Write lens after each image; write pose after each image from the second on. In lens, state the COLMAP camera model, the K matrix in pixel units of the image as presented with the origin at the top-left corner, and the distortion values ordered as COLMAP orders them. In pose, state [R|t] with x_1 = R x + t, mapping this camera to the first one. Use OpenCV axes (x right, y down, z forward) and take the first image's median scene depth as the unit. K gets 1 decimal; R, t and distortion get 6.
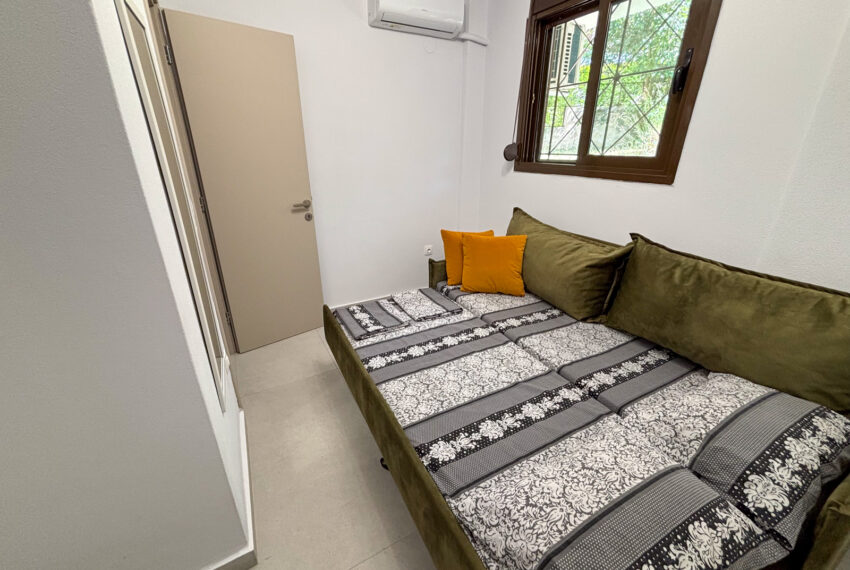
lens RADIAL K [[345.3, 0, 421.9], [0, 345.3, 283.1], [0, 0, 1]] dist [0.001261, -0.000363]
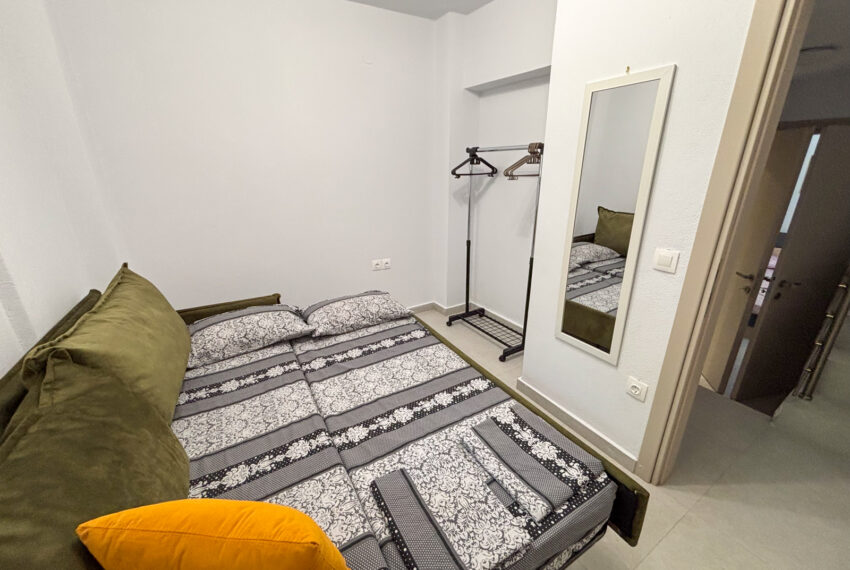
lens RADIAL K [[343.5, 0, 425.0], [0, 343.5, 285.0], [0, 0, 1]] dist [0.000275, 0.000142]
pose [[-0.998671, 0.023036, -0.046102, 0.059268], [-0.013272, 0.749417, 0.661965, -0.547835], [0.049798, 0.661697, -0.748116, 1.312228]]
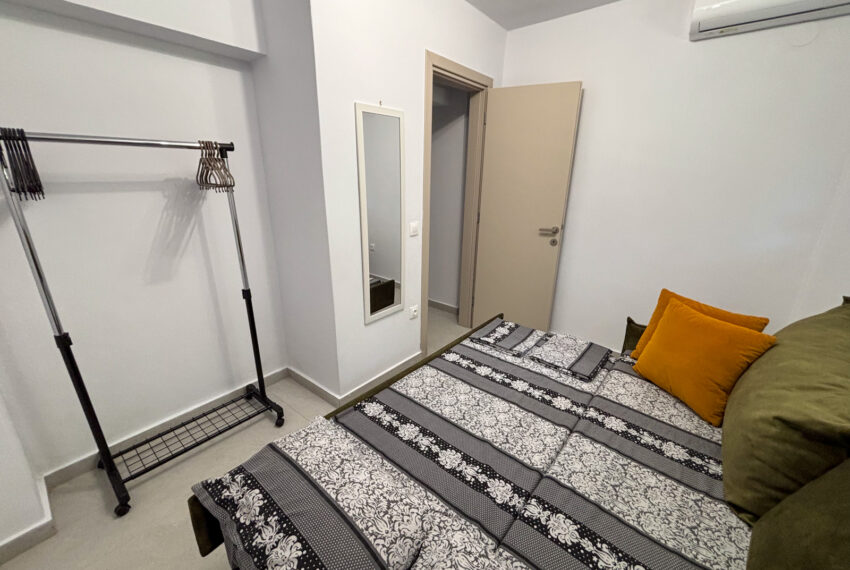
lens RADIAL K [[343.5, 0, 425.0], [0, 343.5, 285.0], [0, 0, 1]] dist [0.000275, 0.000142]
pose [[0.373151, 0.290099, -0.881250, 0.675206], [-0.353083, 0.922786, 0.154266, -0.123747], [0.857957, 0.253590, 0.446767, 0.285006]]
